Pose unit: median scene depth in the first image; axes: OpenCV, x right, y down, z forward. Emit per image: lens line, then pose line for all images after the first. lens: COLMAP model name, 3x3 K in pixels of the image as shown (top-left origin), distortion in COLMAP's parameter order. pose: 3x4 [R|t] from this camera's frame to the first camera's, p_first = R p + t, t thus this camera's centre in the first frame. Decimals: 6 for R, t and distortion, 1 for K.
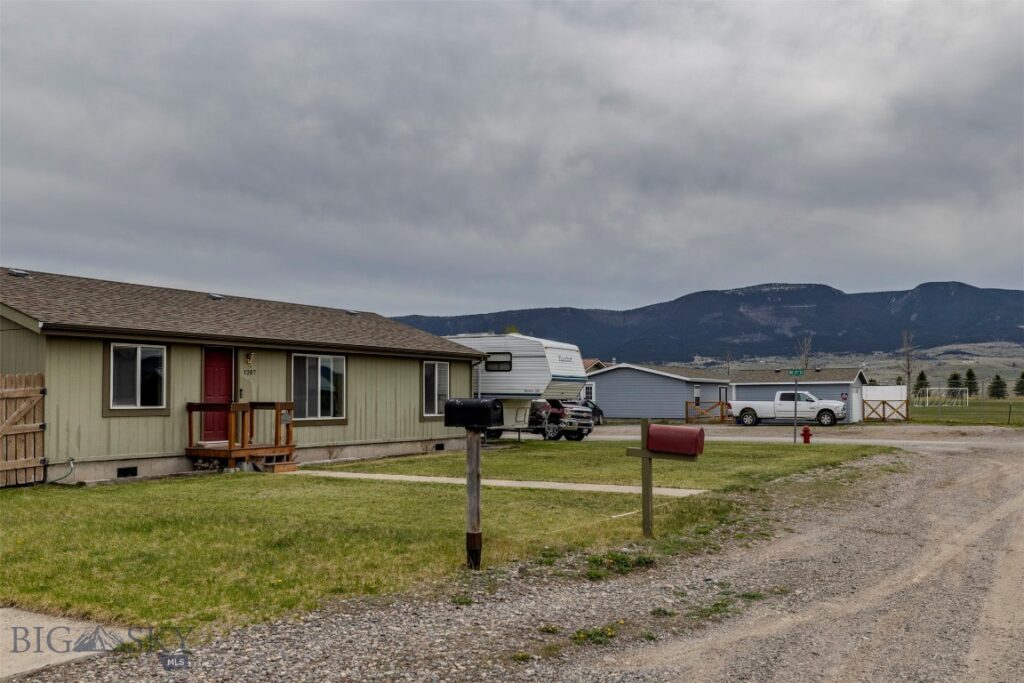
lens RADIAL K [[914.2, 0, 511.0], [0, 914.2, 344.3], [0, 0, 1]] dist [-0.005642, 0.004638]
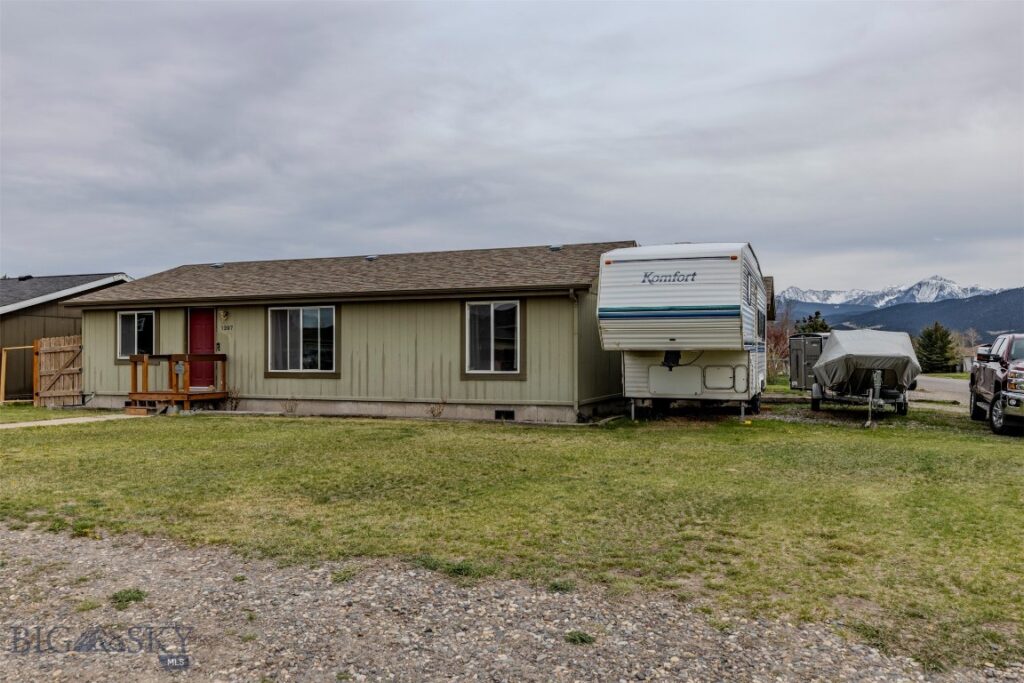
lens RADIAL K [[804.6, 0, 515.2], [0, 804.6, 342.9], [0, 0, 1]] dist [0.005111, 0.002403]
pose [[0.167004, -0.008084, -0.985923, 0.698171], [0.061409, 0.998110, 0.002218, 0.063894], [0.984042, -0.060915, 0.167185, 1.096661]]
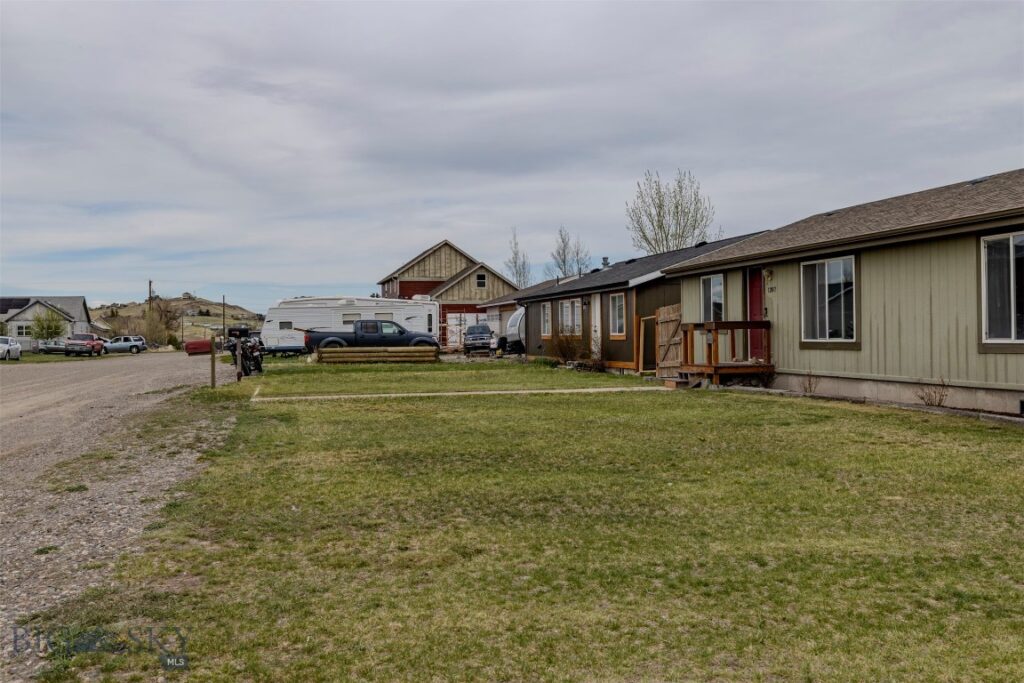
lens RADIAL K [[1016.5, 0, 512.4], [0, 1016.5, 342.3], [0, 0, 1]] dist [-0.007790, 0.000000]
pose [[-0.722966, 0.024508, -0.690449, 0.595108], [0.063322, 0.997515, -0.030897, 0.093772], [0.687976, -0.066058, -0.722721, 1.460726]]
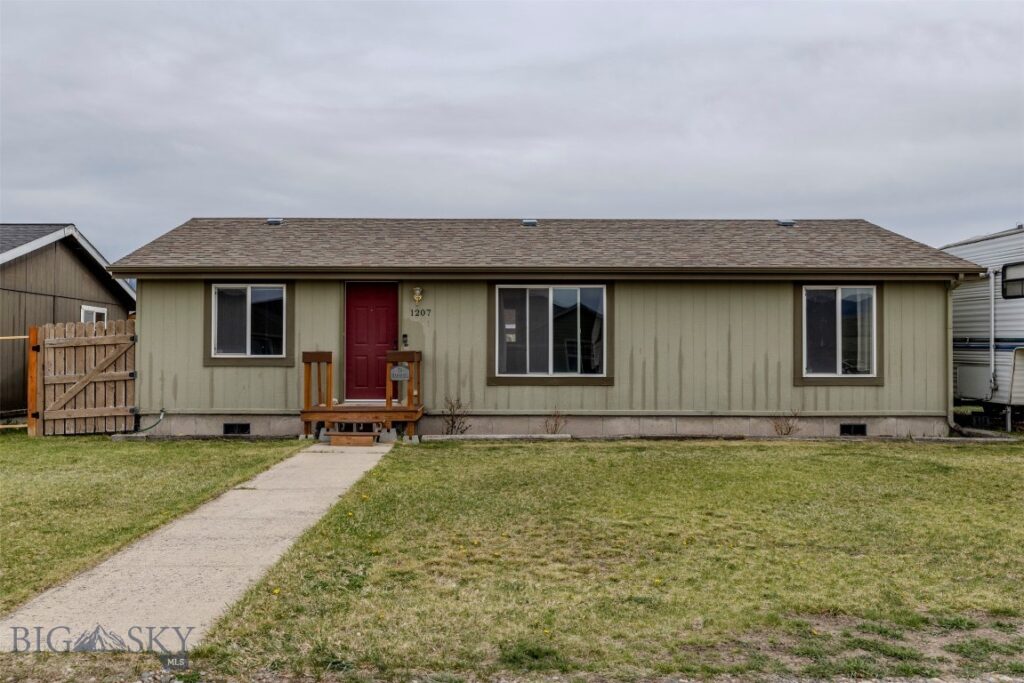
lens RADIAL K [[865.4, 0, 514.4], [0, 865.4, 333.9], [0, 0, 1]] dist [0.008065, 0.009719]
pose [[0.517329, -0.007785, -0.855751, 0.351401], [0.047336, 0.998688, 0.019531, 0.035443], [0.854477, -0.050611, 0.517019, 0.639448]]
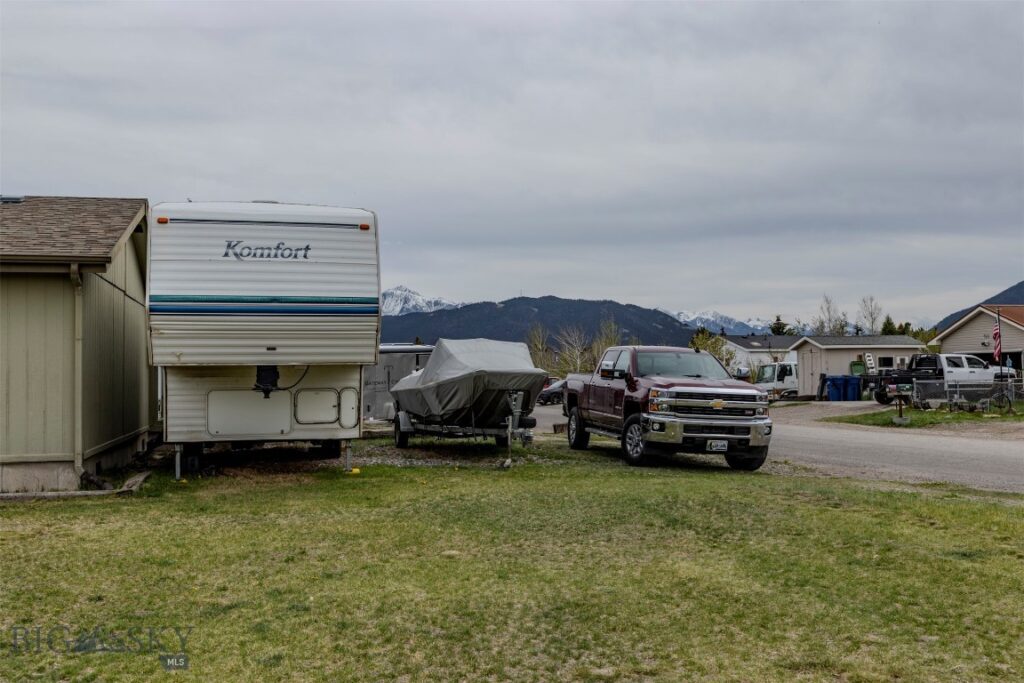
lens RADIAL K [[1016.5, 0, 504.9], [0, 1016.5, 343.7], [0, 0, 1]] dist [-0.007790, 0.000000]
pose [[0.715100, -0.024818, -0.698581, 0.525403], [0.051632, 0.998515, 0.017380, 0.065166], [0.697112, -0.048498, 0.715320, 1.038448]]
